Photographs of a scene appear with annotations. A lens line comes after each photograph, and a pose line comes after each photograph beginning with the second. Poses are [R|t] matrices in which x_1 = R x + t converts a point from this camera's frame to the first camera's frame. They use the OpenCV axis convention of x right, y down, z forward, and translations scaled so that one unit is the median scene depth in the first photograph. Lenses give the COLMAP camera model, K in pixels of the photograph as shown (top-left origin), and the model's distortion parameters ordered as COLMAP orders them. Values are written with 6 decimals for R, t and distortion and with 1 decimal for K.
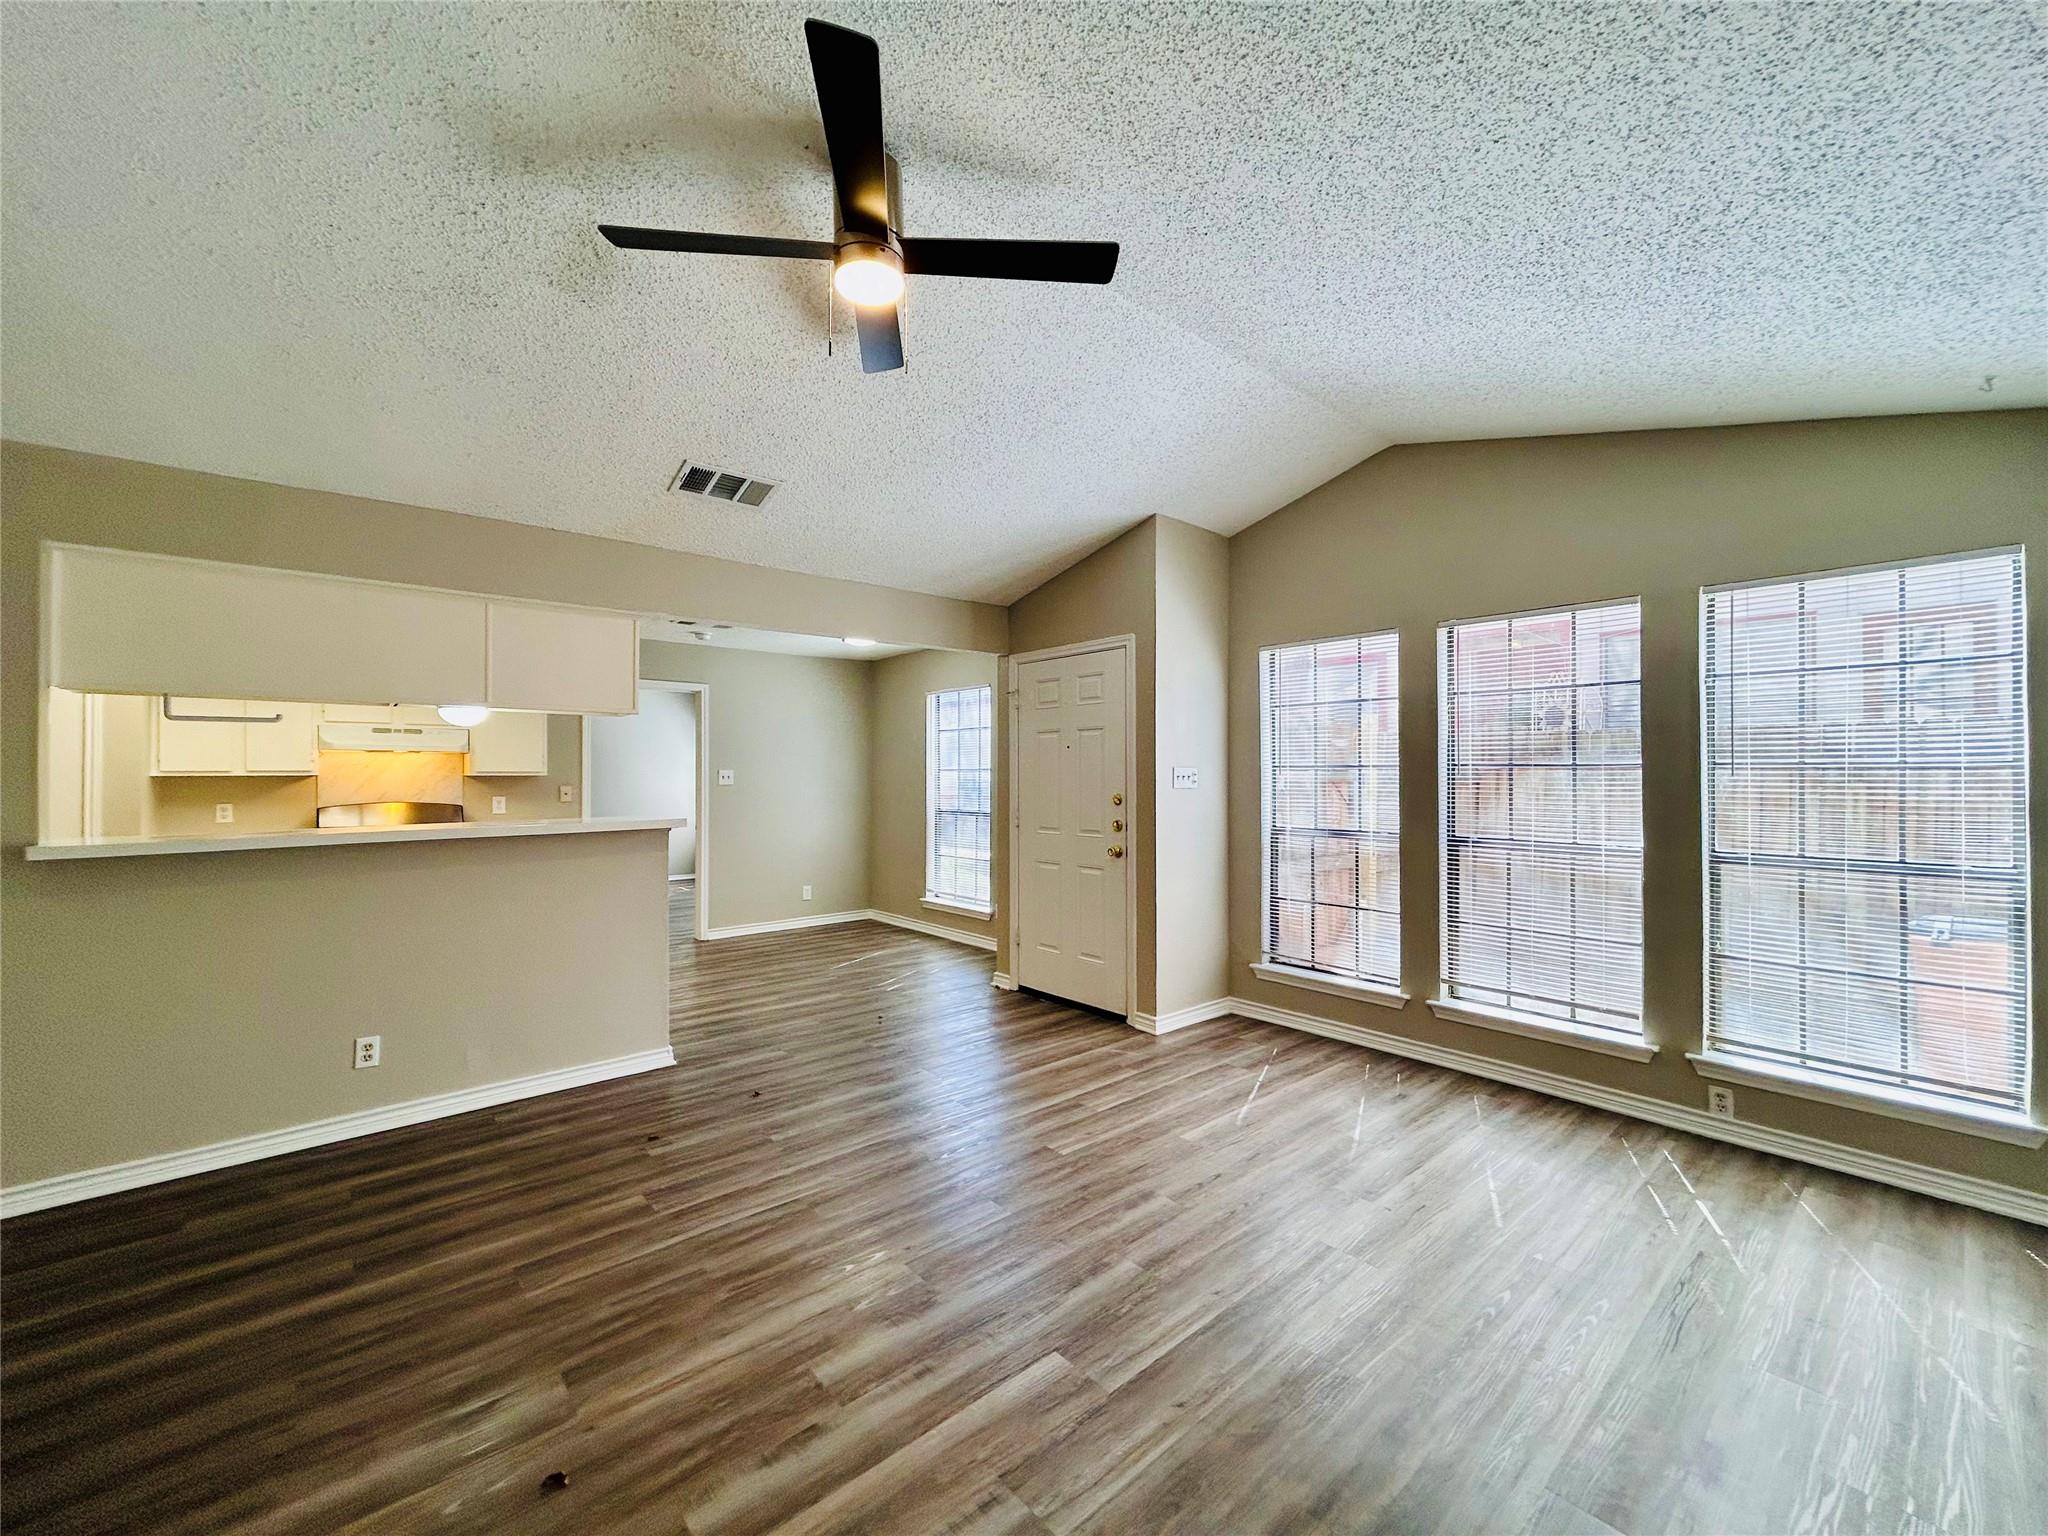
lens RADIAL K [[826.4, 0, 1019.8], [0, 826.4, 769.2], [0, 0, 1]] dist [-0.000756, 0.000630]
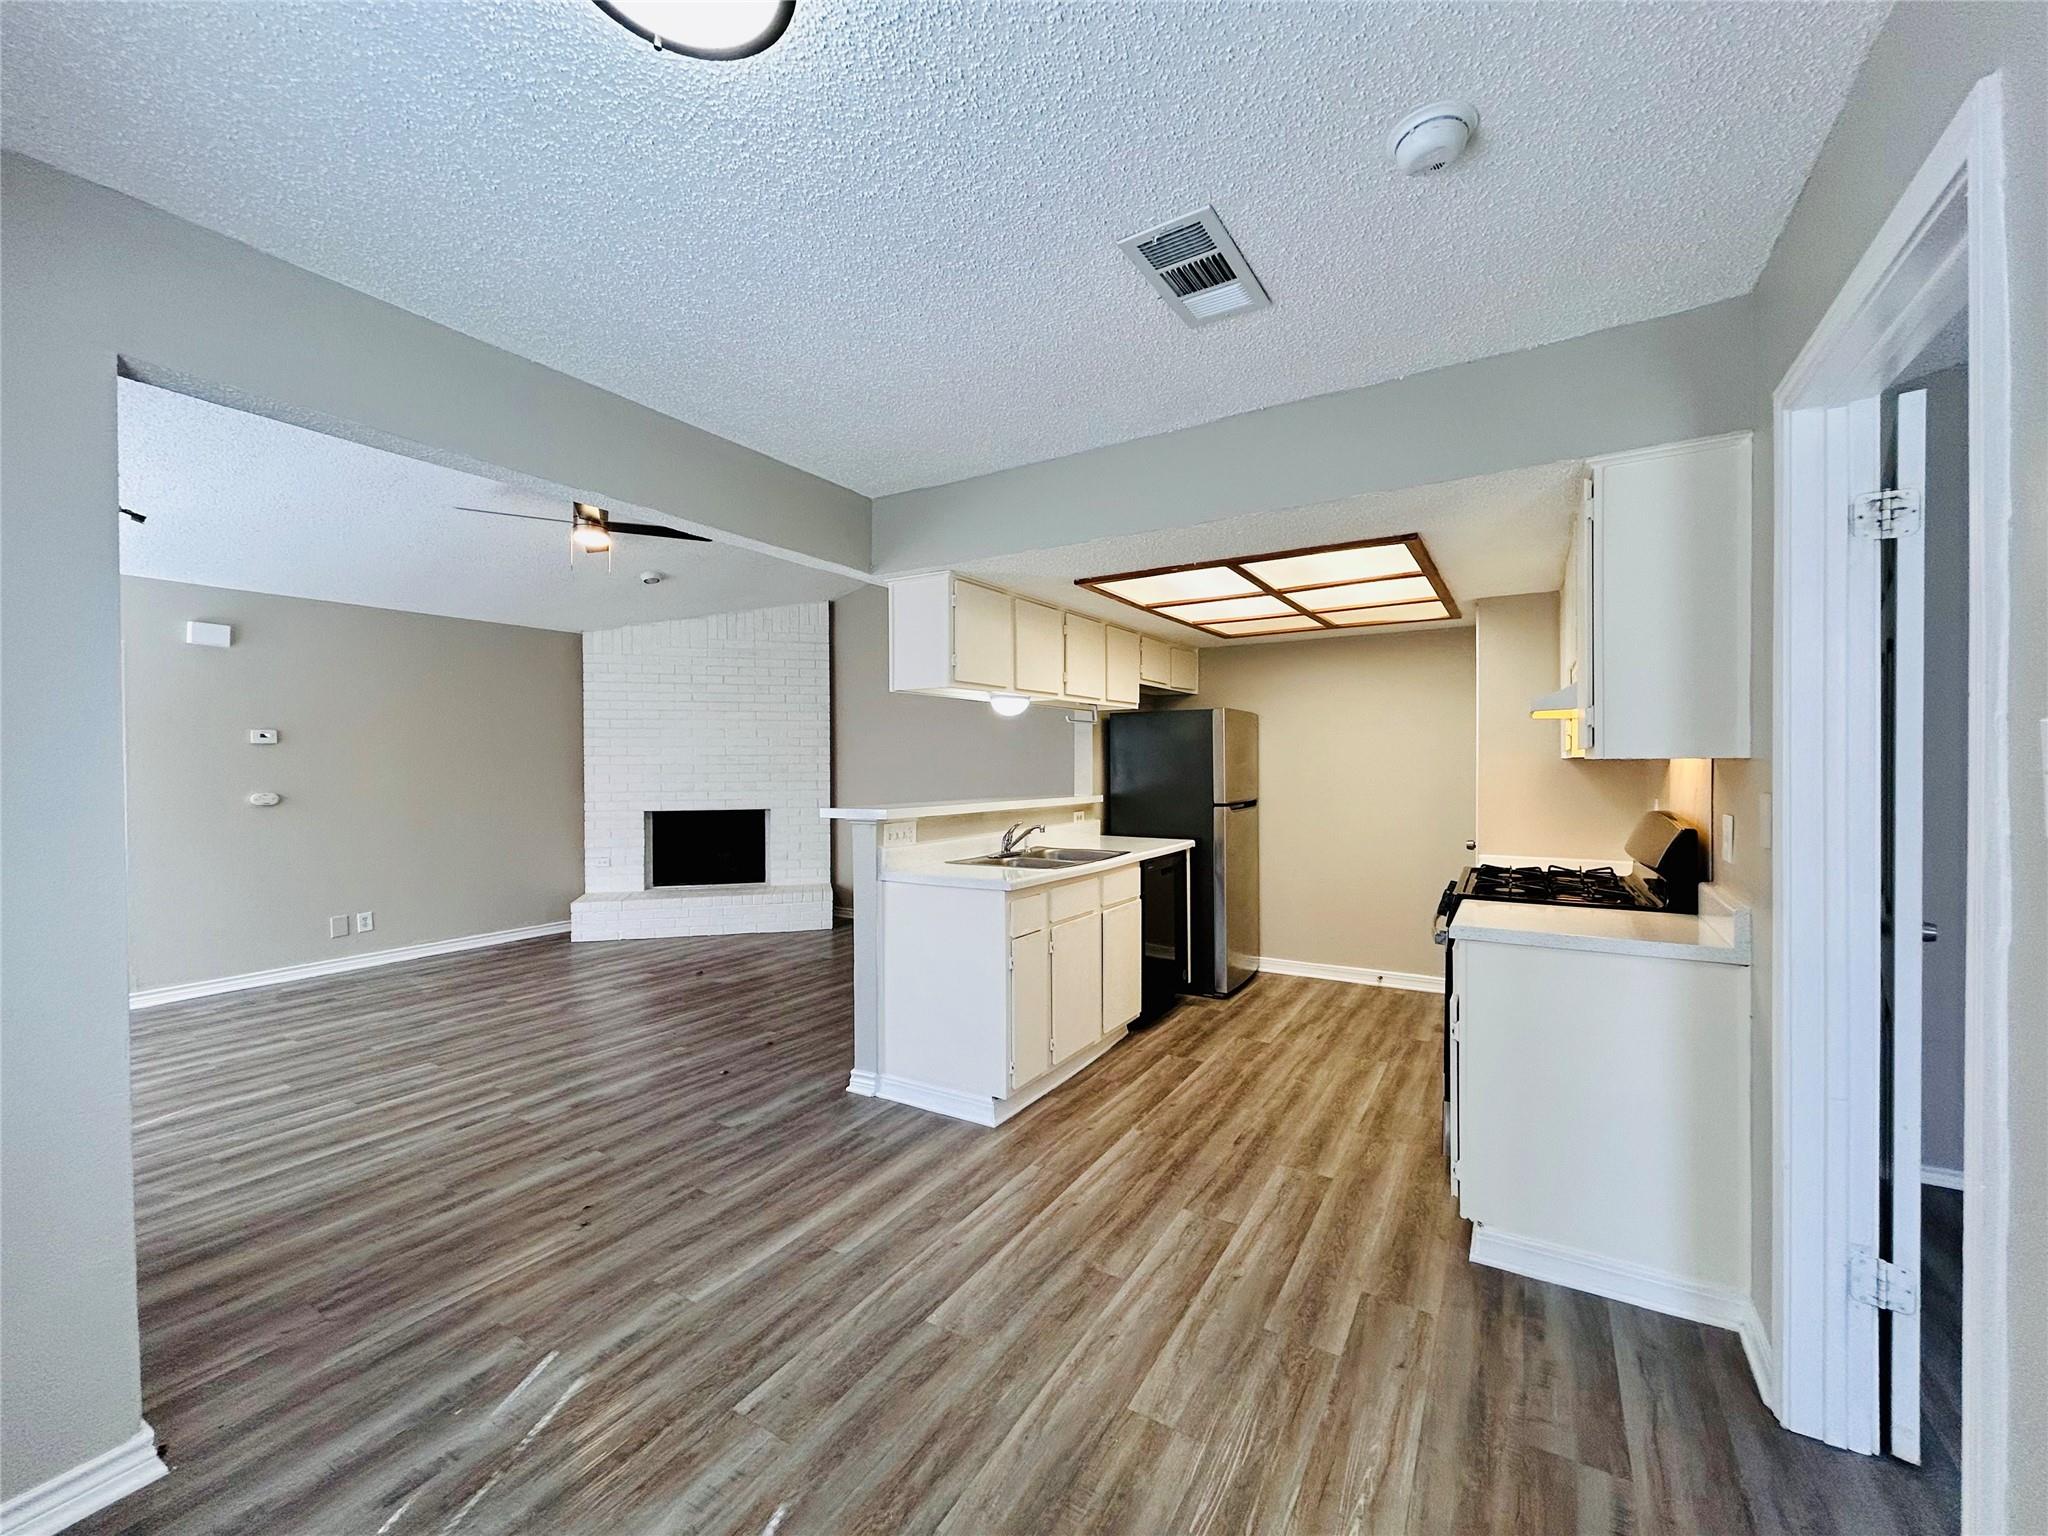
lens RADIAL K [[826.4, 0, 1019.8], [0, 826.4, 769.2], [0, 0, 1]] dist [-0.000756, 0.000630]
pose [[-0.953214, 0.010525, -0.302113, -0.430890], [0.009213, 0.999941, 0.005766, 0.017942], [0.302156, 0.002713, -0.953255, 2.472241]]
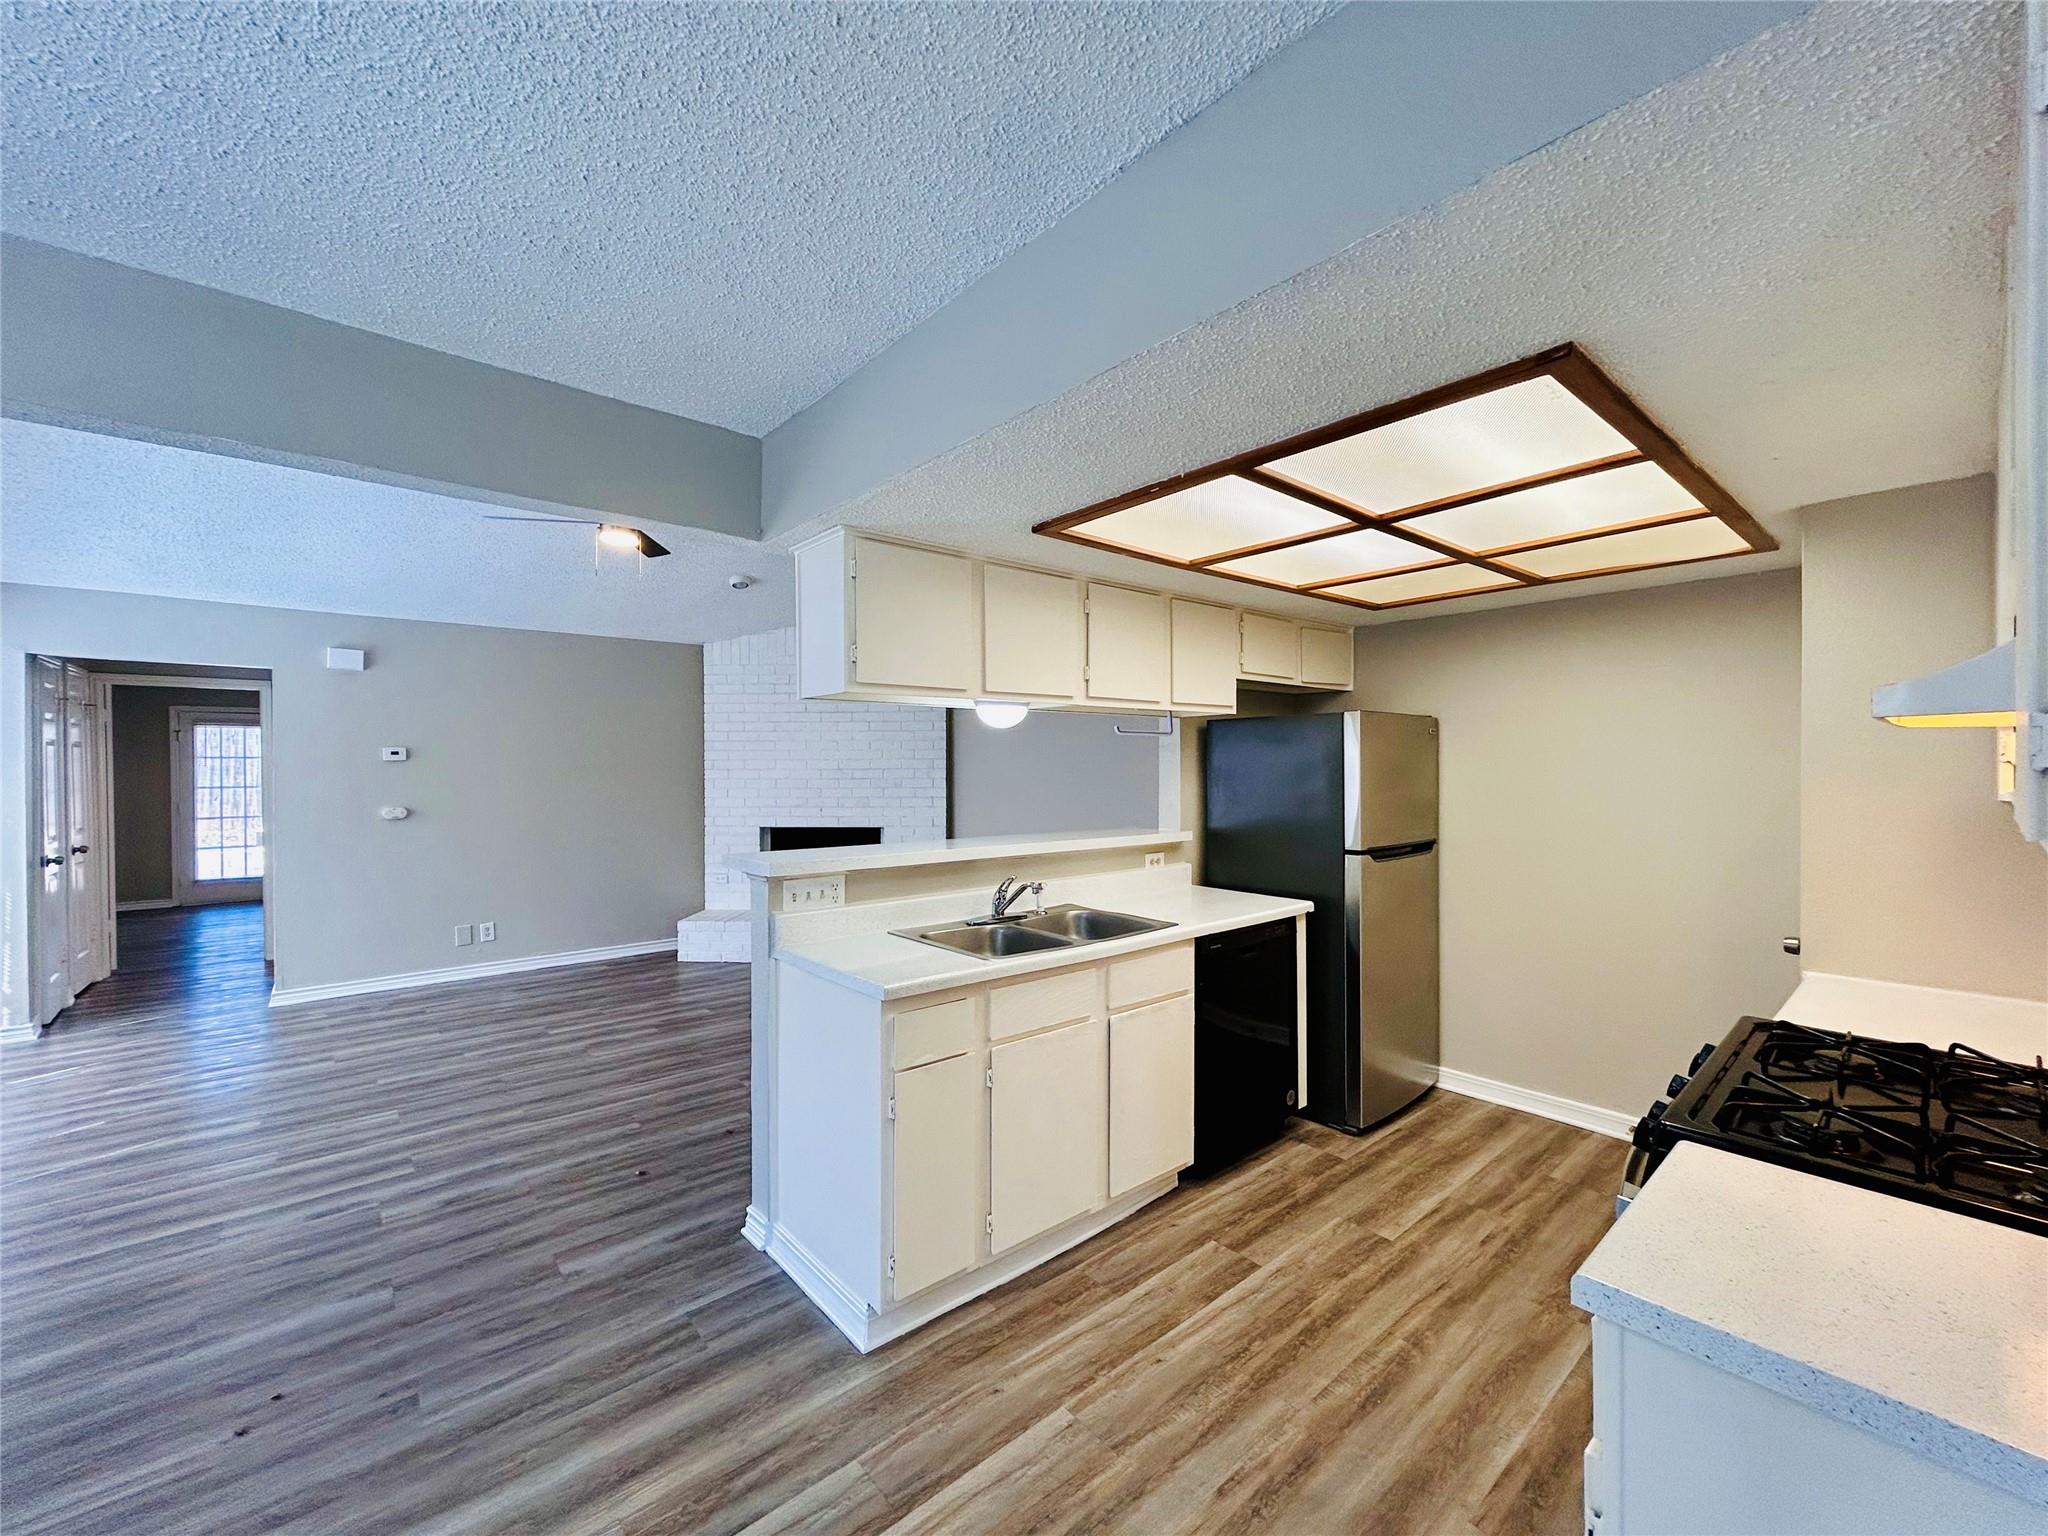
lens RADIAL K [[826.4, 0, 1019.8], [0, 826.4, 769.2], [0, 0, 1]] dist [-0.000756, 0.000630]
pose [[-0.999979, 0.006302, 0.001180, -0.834472], [0.006302, 0.999980, 0.000357, -0.012838], [-0.001178, 0.000365, -0.999999, 2.169206]]
